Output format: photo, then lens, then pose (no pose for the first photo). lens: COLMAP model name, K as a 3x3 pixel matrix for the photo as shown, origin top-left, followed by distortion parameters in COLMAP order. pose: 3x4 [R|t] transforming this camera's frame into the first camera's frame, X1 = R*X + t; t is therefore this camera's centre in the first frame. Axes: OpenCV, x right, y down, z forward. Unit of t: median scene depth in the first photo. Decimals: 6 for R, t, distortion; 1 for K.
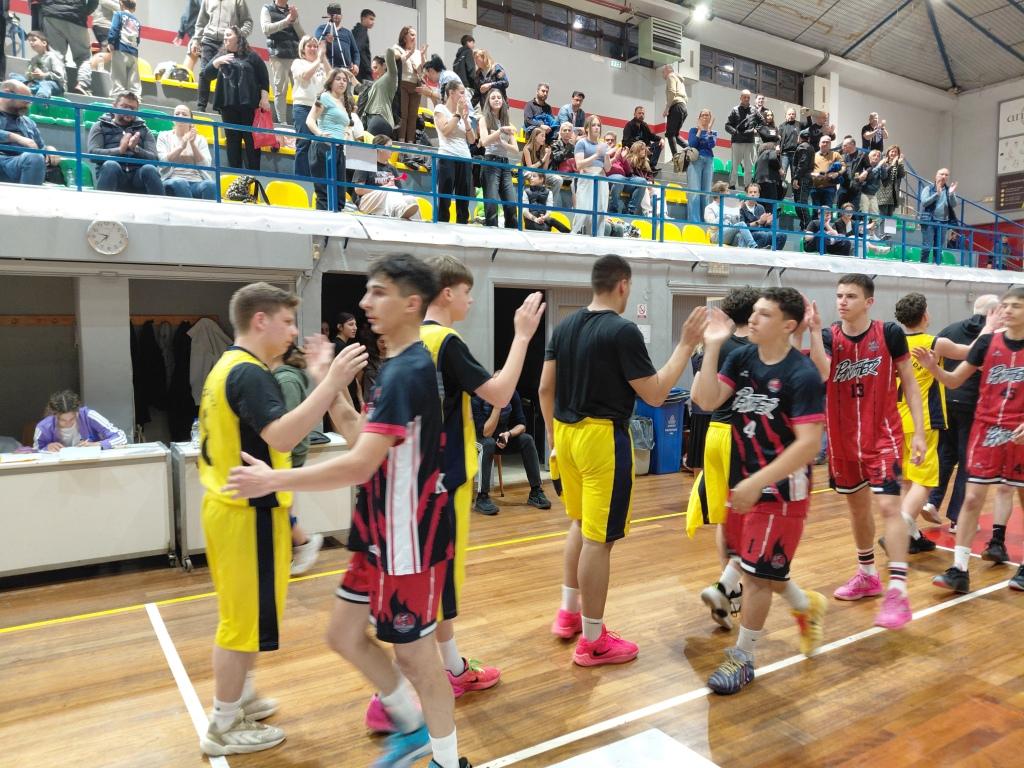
lens RADIAL K [[788.9, 0, 512.0], [0, 788.9, 384.0], [0, 0, 1]] dist [0.004912, -0.012704]
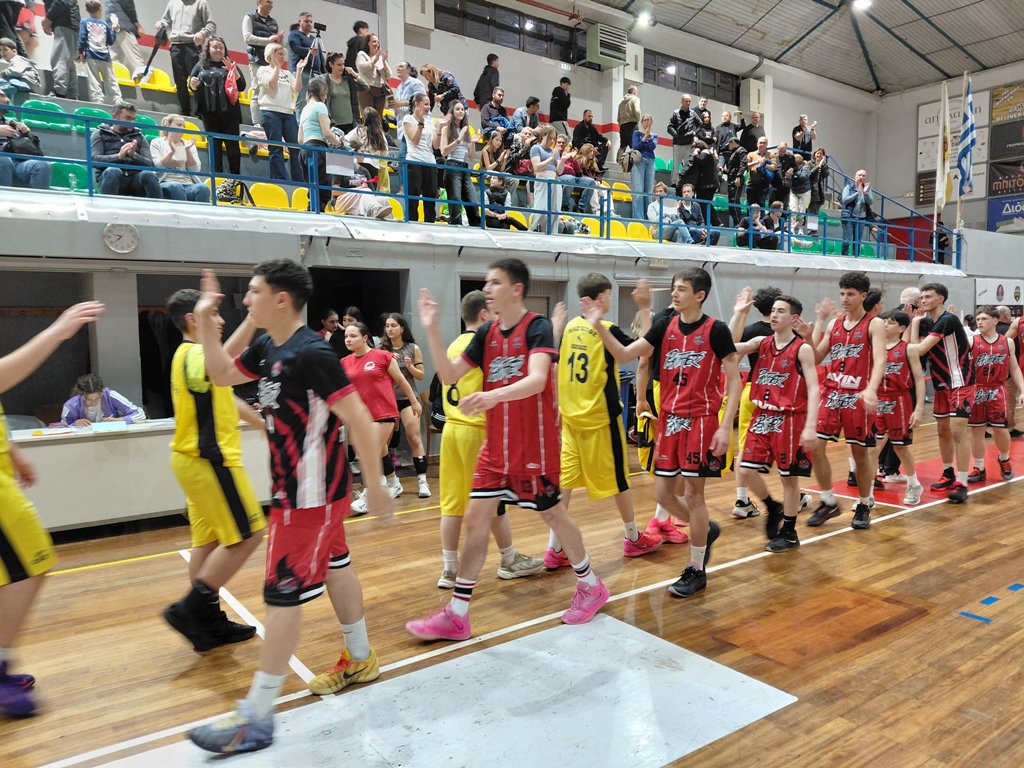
lens RADIAL K [[788.9, 0, 512.0], [0, 788.9, 384.0], [0, 0, 1]] dist [0.004912, -0.012704]
pose [[0.998090, -0.010544, 0.060869, -0.013619], [0.009635, 0.999838, 0.015208, 0.006160], [-0.061019, -0.014592, 0.998030, -0.088782]]
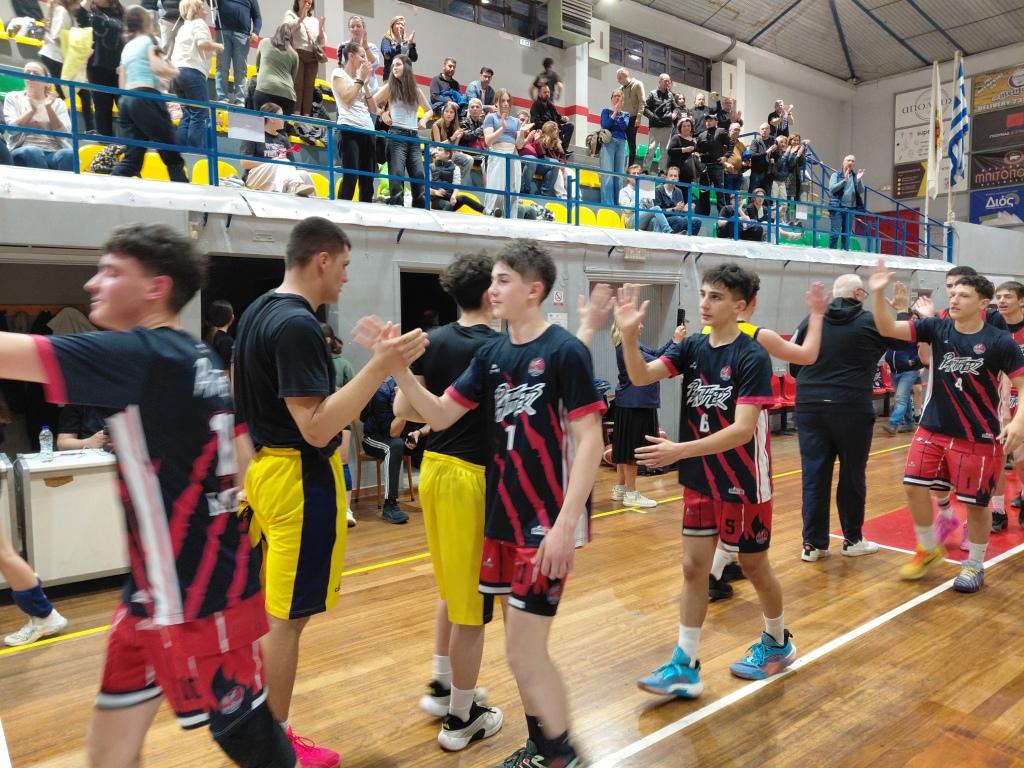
lens RADIAL K [[788.9, 0, 512.0], [0, 788.9, 384.0], [0, 0, 1]] dist [0.004912, -0.012704]
pose [[0.993596, -0.015397, 0.111934, 0.001588], [0.013690, 0.999778, 0.015998, -0.004024], [-0.112156, -0.014364, 0.993587, 0.050077]]
